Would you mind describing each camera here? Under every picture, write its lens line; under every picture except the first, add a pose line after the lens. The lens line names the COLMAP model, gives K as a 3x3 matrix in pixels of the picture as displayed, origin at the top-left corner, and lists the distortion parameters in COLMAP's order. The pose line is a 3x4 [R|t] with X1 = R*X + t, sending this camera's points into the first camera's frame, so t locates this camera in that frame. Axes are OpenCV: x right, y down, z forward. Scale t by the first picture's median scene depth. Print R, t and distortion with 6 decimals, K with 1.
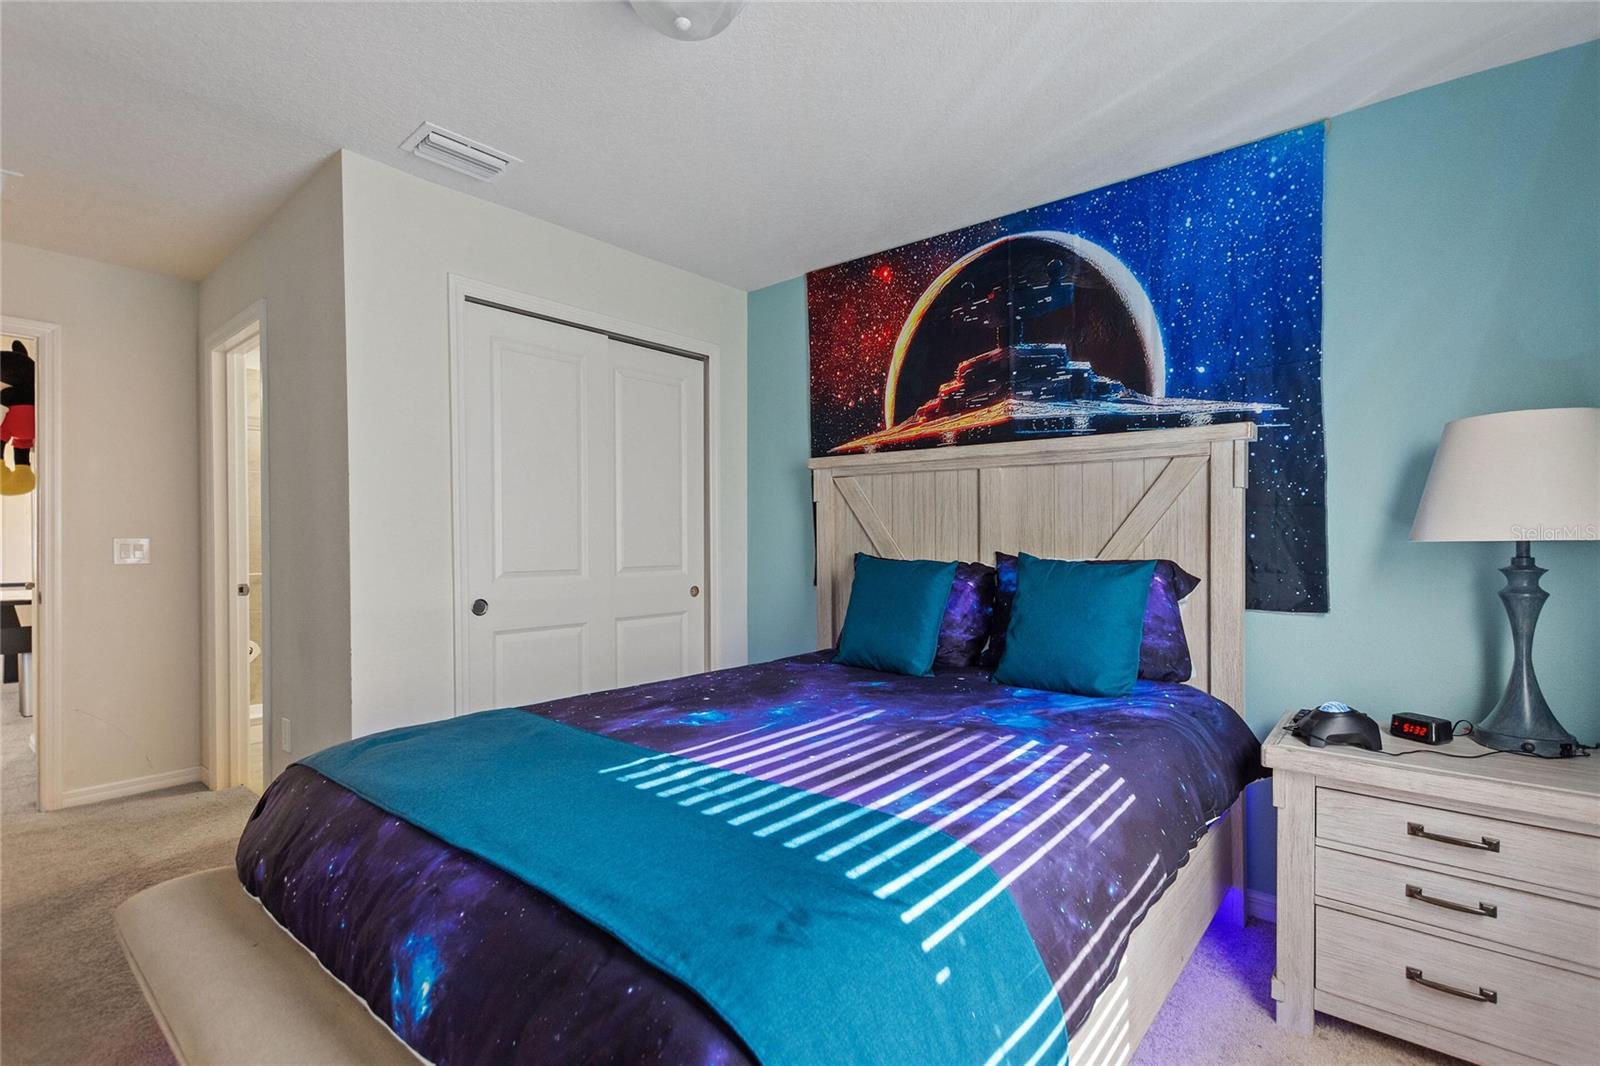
lens RADIAL K [[741.9, 0, 808.1], [0, 741.9, 536.2], [0, 0, 1]] dist [0.000761, 0.000054]
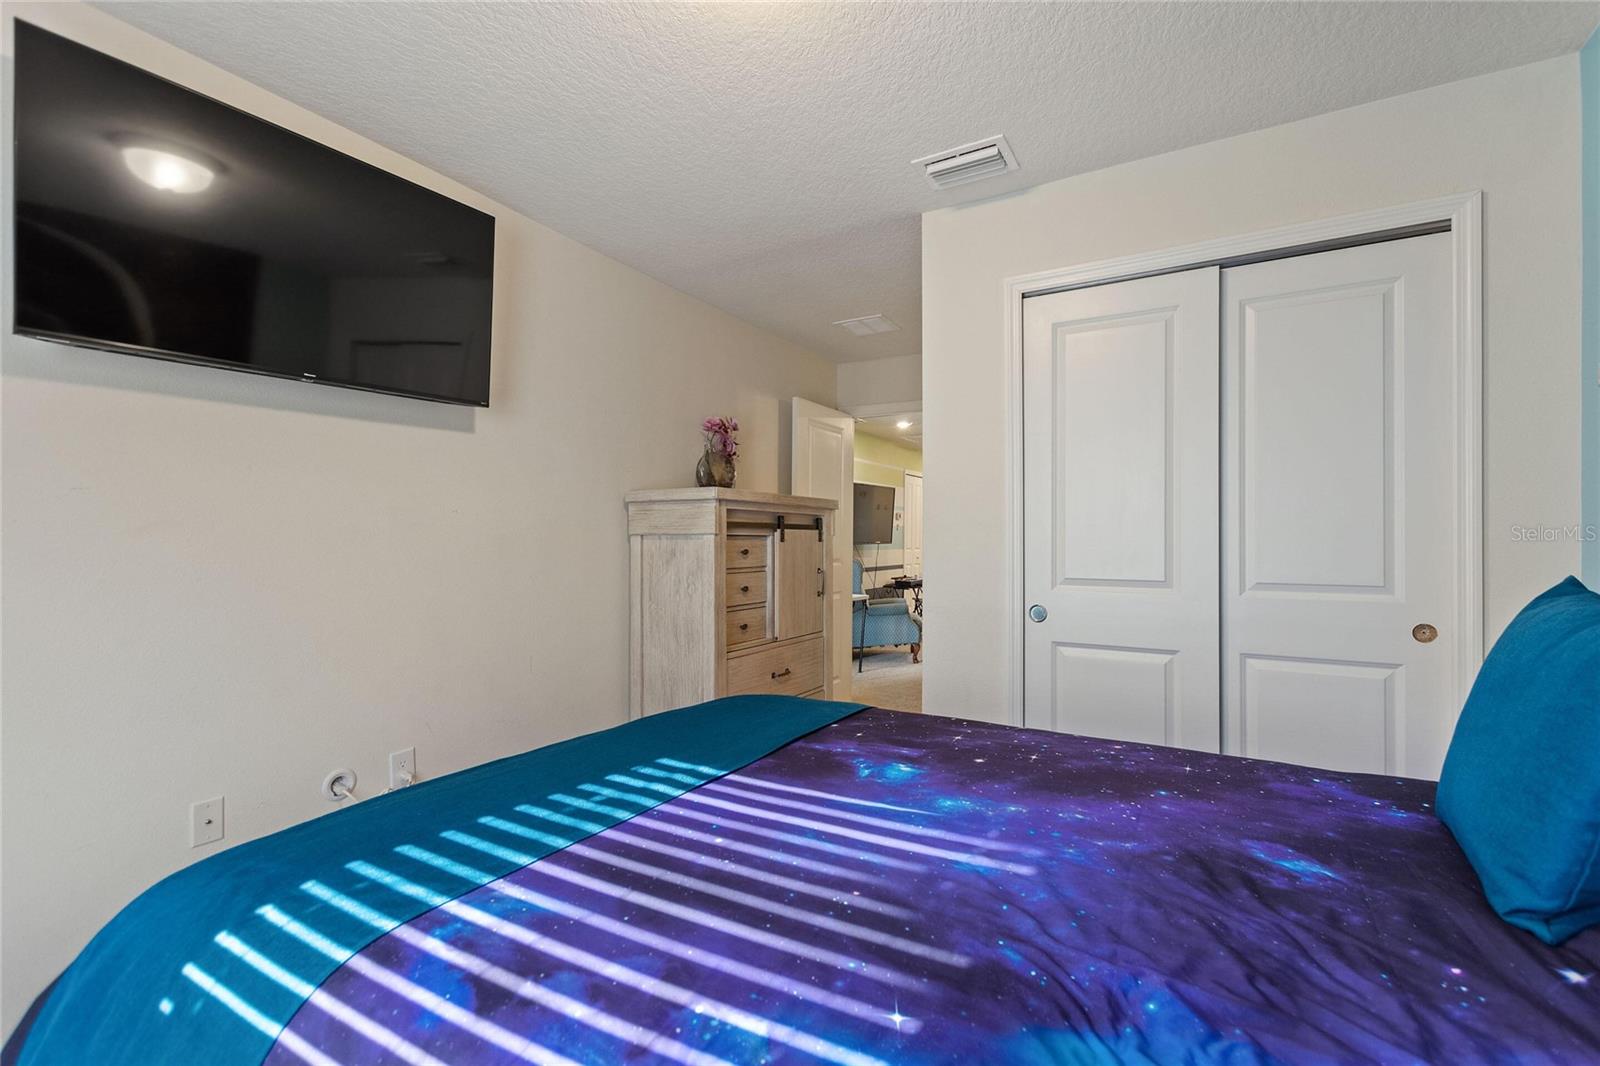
lens RADIAL K [[709.7, 0, 809.7], [0, 709.7, 540.2], [0, 0, 1]] dist [0.008162, -0.001475]
pose [[0.168773, -0.008255, -0.985620, 0.637154], [0.002996, 0.999965, -0.007862, 0.008925], [0.985650, -0.001626, 0.168792, 0.868793]]
